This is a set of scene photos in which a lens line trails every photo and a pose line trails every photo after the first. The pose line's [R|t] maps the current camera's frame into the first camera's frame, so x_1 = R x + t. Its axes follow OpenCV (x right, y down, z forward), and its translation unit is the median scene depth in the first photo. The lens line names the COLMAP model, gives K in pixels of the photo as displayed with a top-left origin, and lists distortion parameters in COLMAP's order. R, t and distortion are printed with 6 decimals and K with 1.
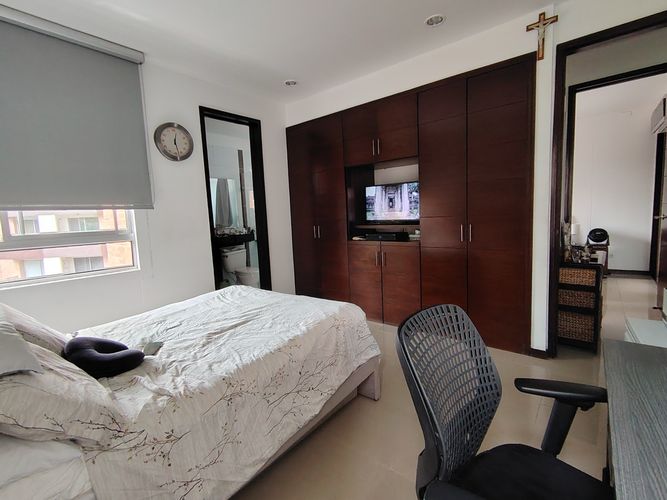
lens RADIAL K [[318.3, 0, 335.2], [0, 318.3, 248.4], [0, 0, 1]] dist [0.007918, -0.001575]
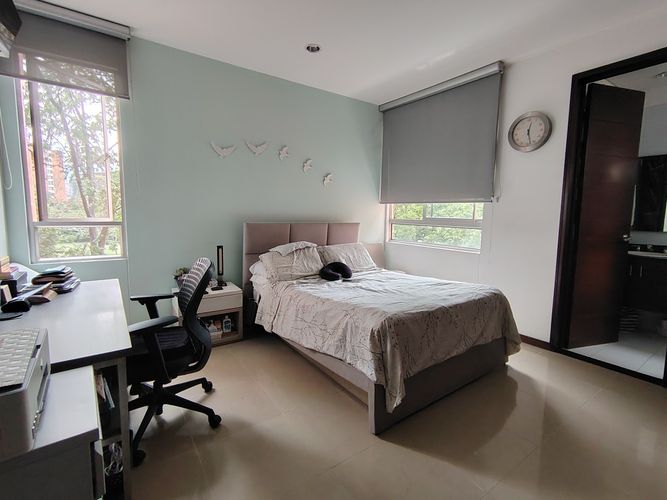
lens RADIAL K [[318.3, 0, 333.1], [0, 318.3, 247.6], [0, 0, 1]] dist [0.007918, -0.001575]
pose [[-0.245455, 0.140712, -0.959141, 0.681500], [-0.109287, 0.979085, 0.171606, -0.102054], [0.963228, 0.146943, -0.224943, 0.763746]]
